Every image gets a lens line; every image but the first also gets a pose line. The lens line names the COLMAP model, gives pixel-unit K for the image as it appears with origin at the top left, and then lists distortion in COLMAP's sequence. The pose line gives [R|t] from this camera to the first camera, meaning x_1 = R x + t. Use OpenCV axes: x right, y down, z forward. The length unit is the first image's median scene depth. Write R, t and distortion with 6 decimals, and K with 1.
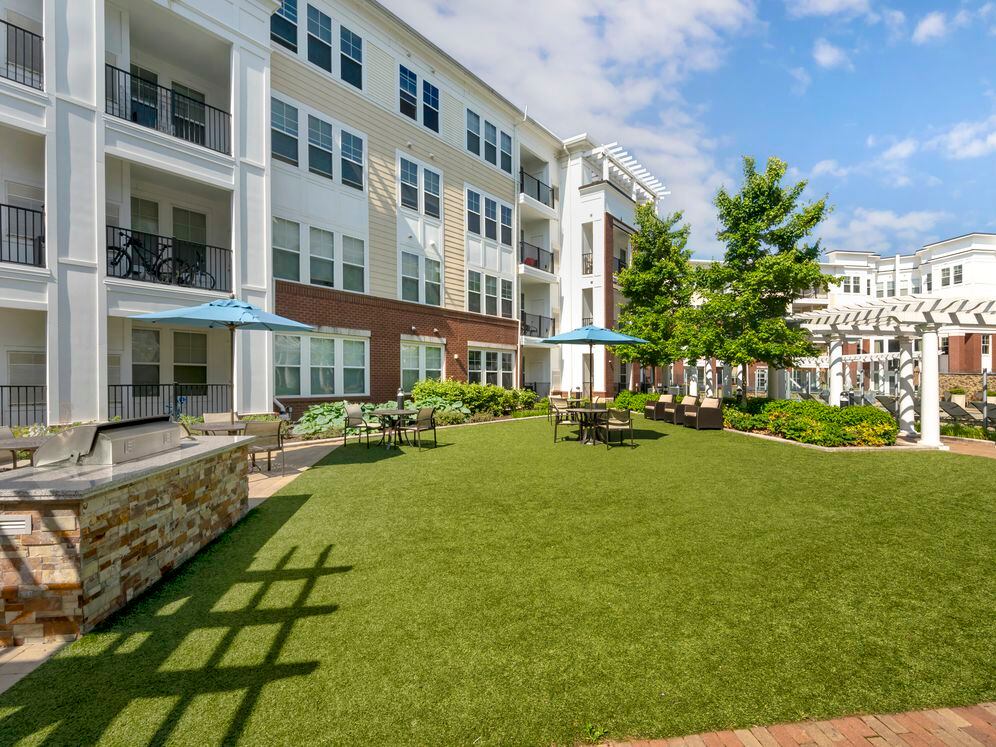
lens RADIAL K [[469.2, 0, 498.2], [0, 469.2, 382.8], [0, 0, 1]] dist [-0.001893, -0.001316]
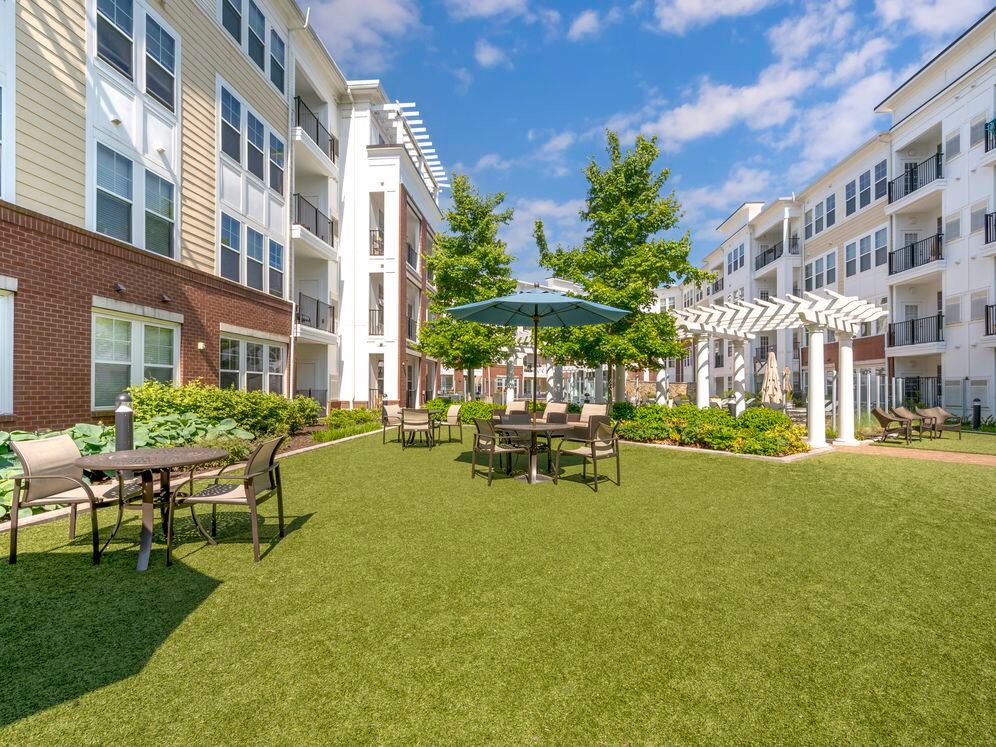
lens RADIAL K [[469.2, 0, 498.2], [0, 469.2, 382.8], [0, 0, 1]] dist [-0.001893, -0.001316]
pose [[0.837824, 0.003972, 0.545926, -0.090026], [0.006706, 0.999823, -0.017567, 0.005532], [-0.545899, 0.018379, 0.837649, 0.249124]]
